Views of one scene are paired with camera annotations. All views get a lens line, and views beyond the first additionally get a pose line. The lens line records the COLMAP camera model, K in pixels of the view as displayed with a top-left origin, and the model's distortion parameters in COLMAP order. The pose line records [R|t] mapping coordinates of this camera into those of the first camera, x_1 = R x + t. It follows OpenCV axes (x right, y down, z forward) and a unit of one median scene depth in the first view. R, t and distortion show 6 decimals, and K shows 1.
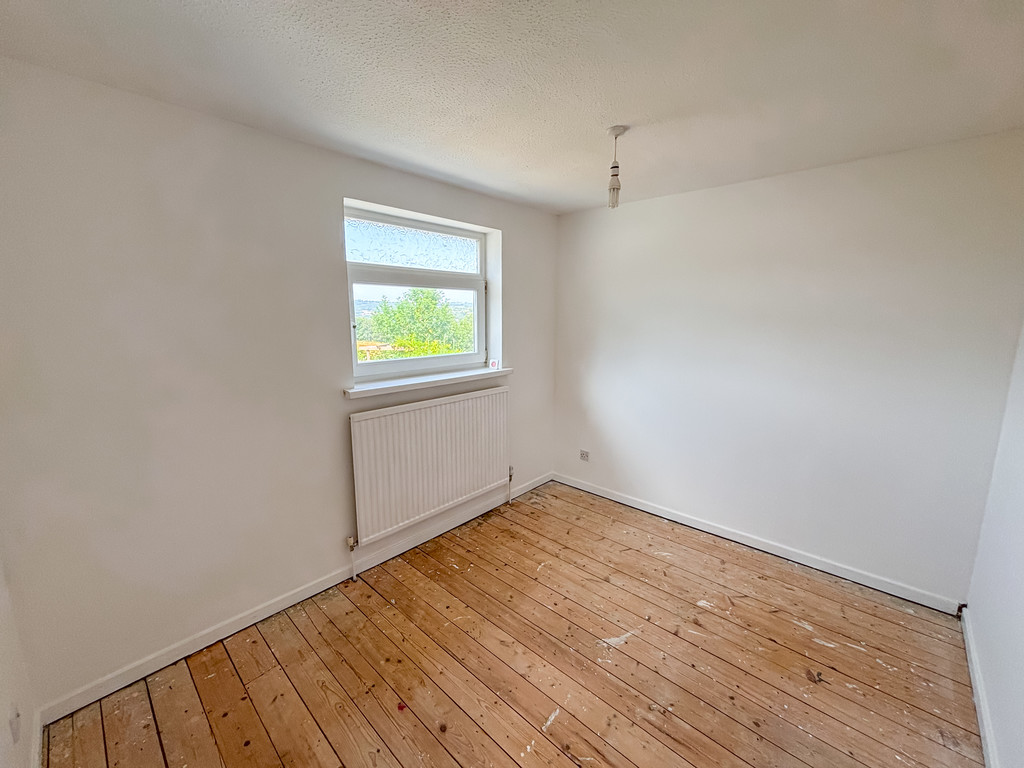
lens RADIAL K [[413.5, 0, 511.6], [0, 413.5, 381.4], [0, 0, 1]] dist [0.002481, 0.000533]
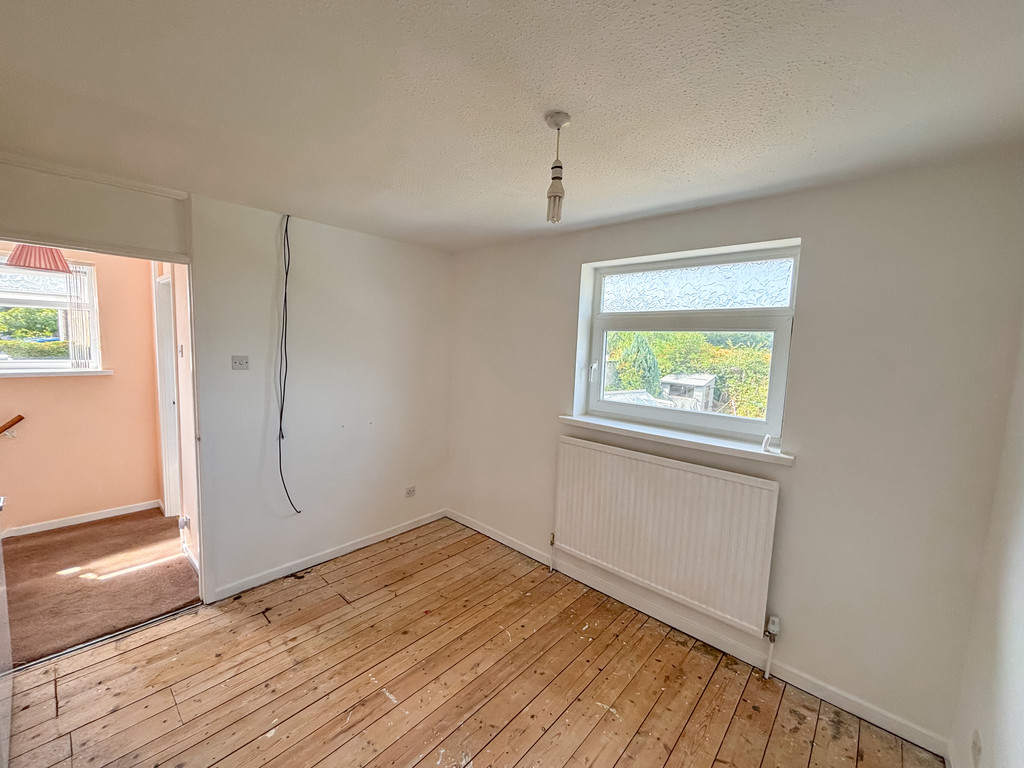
lens RADIAL K [[413.5, 0, 511.6], [0, 413.5, 381.4], [0, 0, 1]] dist [0.002481, 0.000533]
pose [[0.009520, 0.088343, -0.996045, 0.813548], [-0.204613, 0.975186, 0.084537, -0.148059], [0.978797, 0.202999, 0.027360, 0.774364]]
